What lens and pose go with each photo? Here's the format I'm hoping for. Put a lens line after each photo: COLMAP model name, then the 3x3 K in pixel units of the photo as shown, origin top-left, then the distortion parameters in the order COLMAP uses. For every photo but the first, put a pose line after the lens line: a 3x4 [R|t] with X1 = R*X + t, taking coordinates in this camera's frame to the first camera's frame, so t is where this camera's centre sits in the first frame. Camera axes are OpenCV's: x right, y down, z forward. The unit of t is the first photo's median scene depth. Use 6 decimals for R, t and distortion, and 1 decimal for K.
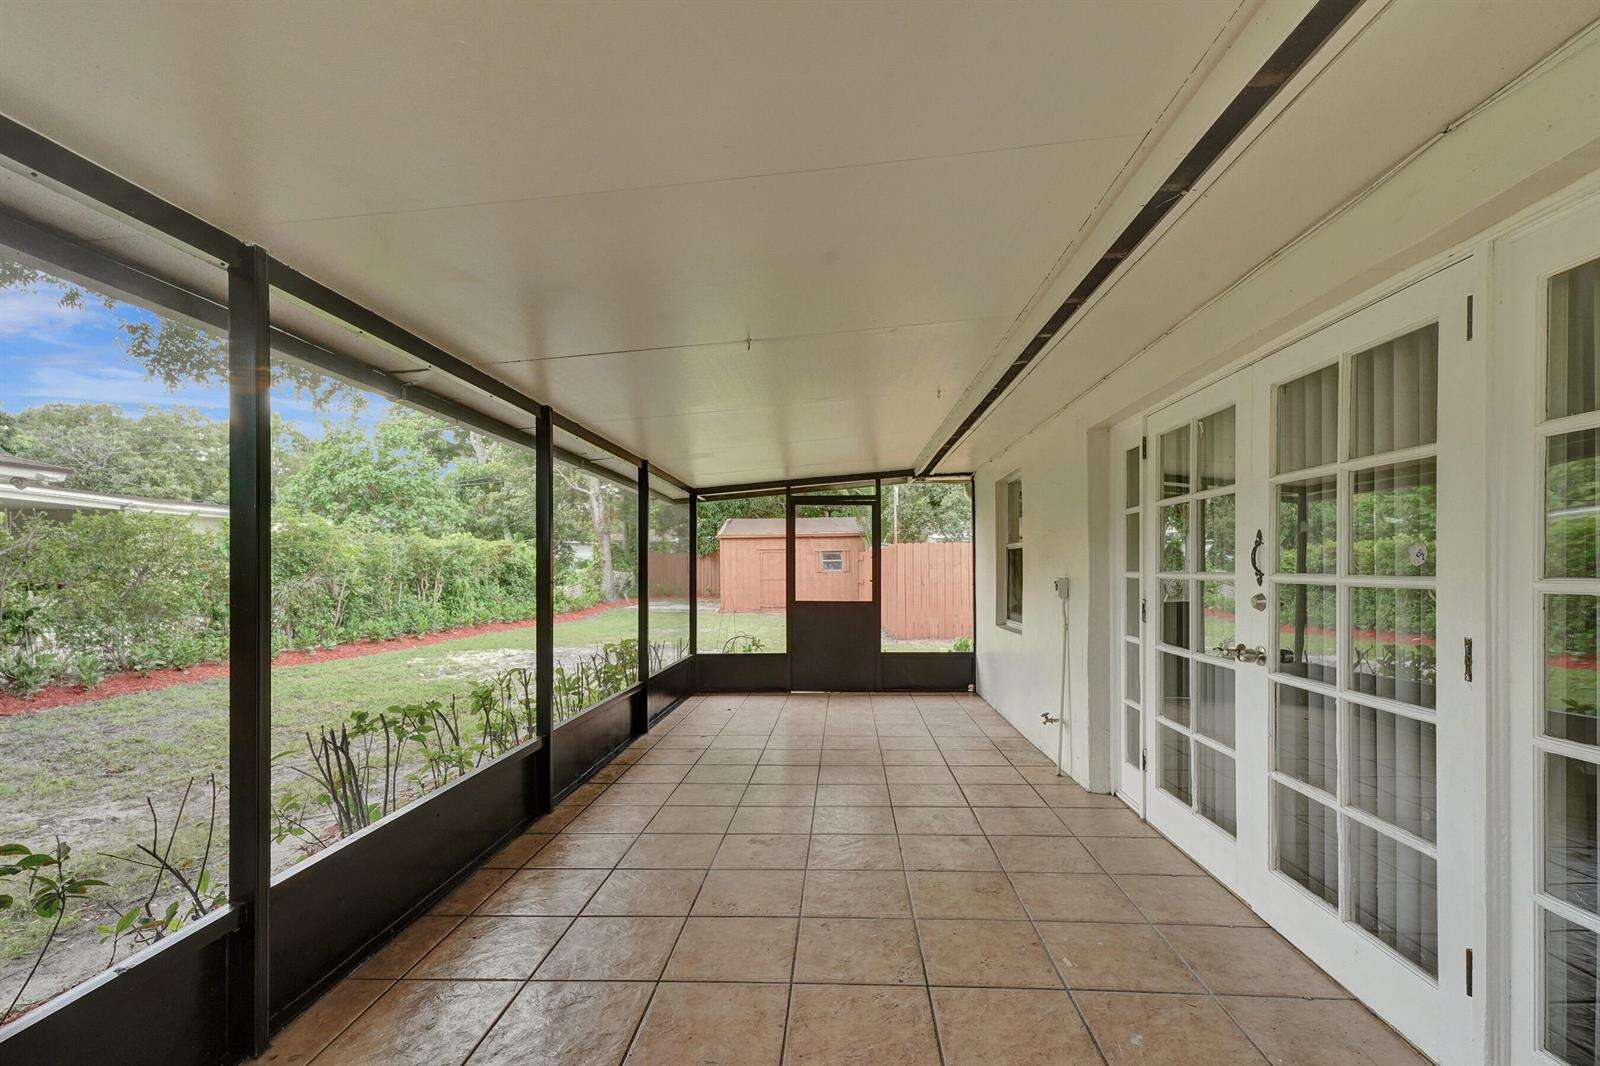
lens RADIAL K [[710.5, 0, 798.2], [0, 710.5, 571.0], [0, 0, 1]] dist [0.025368, 0.000047]
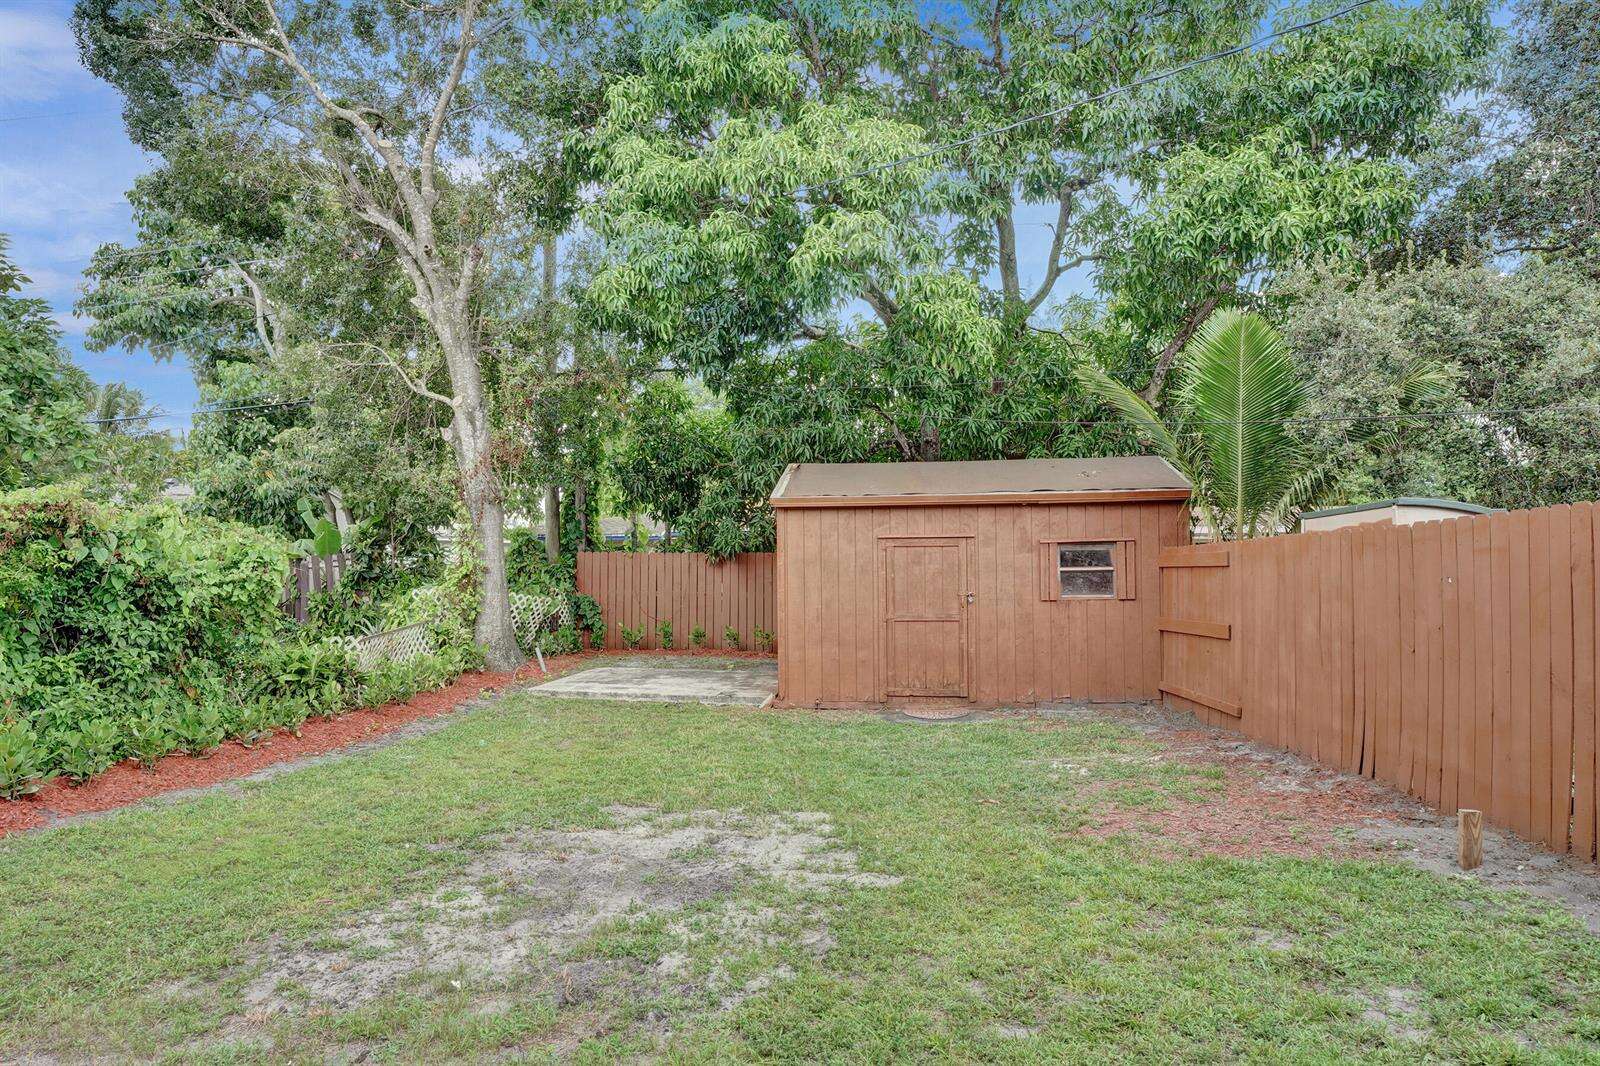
lens RADIAL K [[944.8, 0, 797.0], [0, 944.8, 581.4], [0, 0, 1]] dist [0.000856, 0.000244]
pose [[0.999645, 0.003498, -0.026426, -0.086961], [-0.003716, 0.999960, -0.008196, -0.003462], [0.026396, 0.008291, 0.999617, 0.512052]]
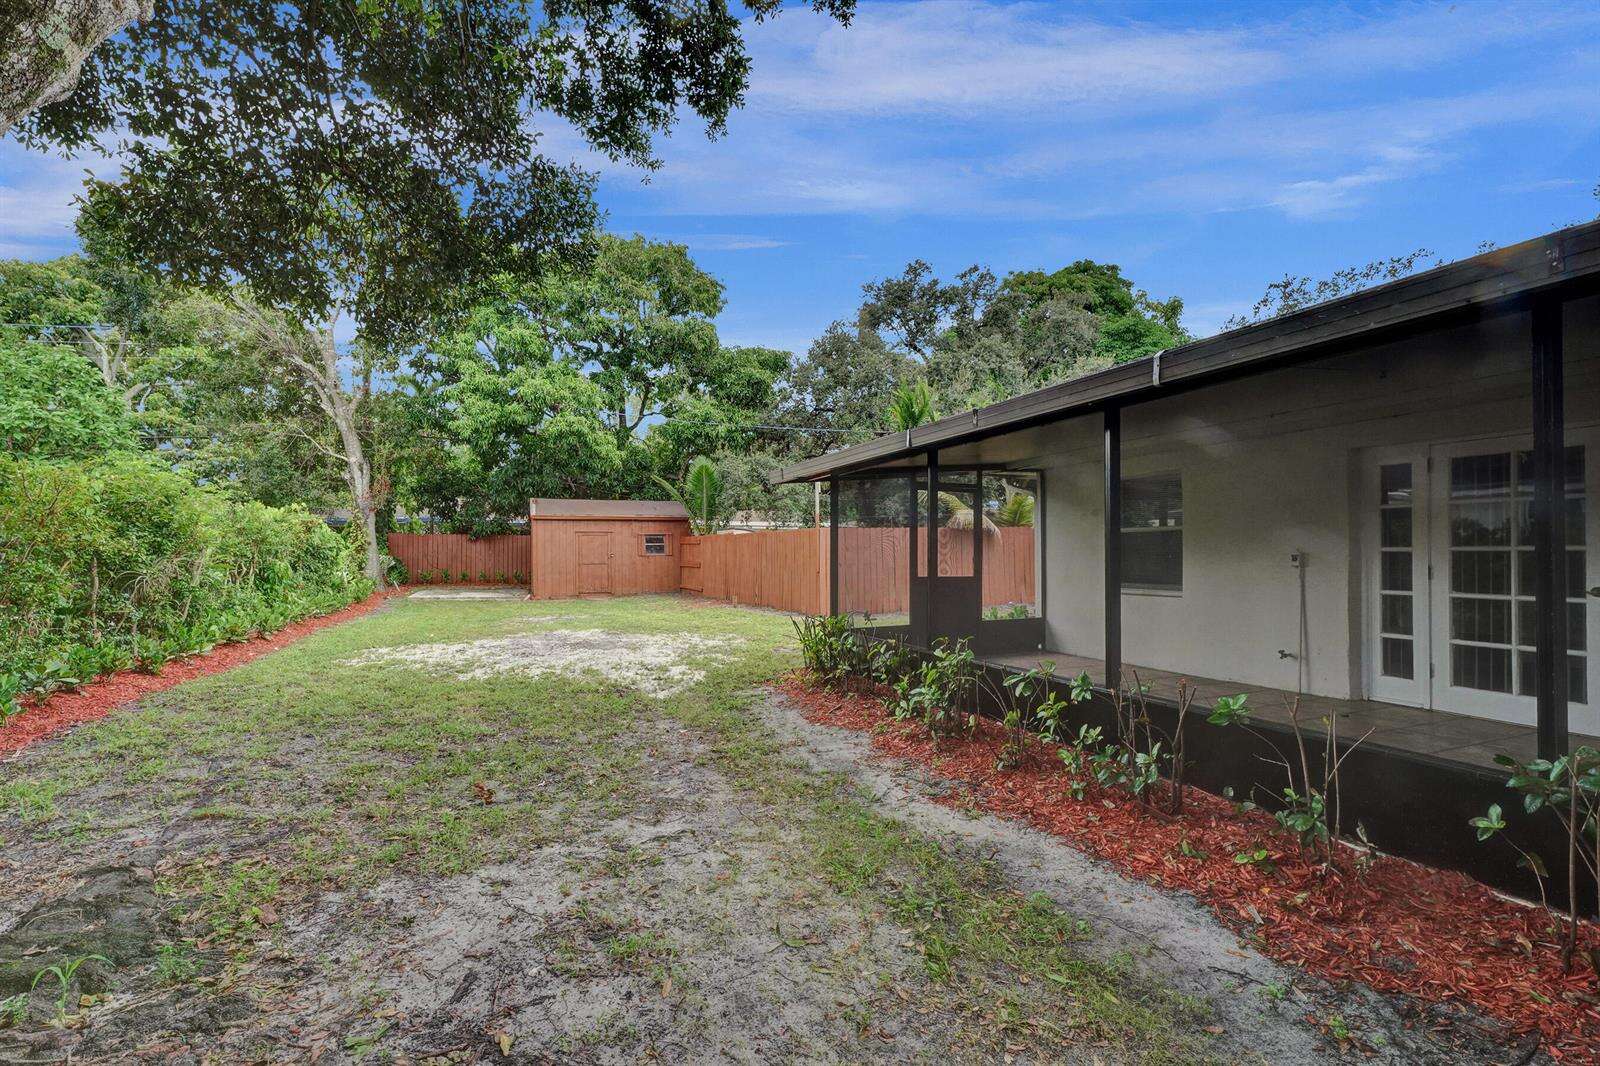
lens RADIAL K [[701.0, 0, 787.5], [0, 701.0, 548.8], [0, 0, 1]] dist [0.020915, 0.000058]
pose [[0.895202, 0.006005, 0.445619, -0.222348], [-0.000556, 0.999923, -0.012359, 0.004014], [-0.445660, 0.010816, 0.895137, 0.039694]]
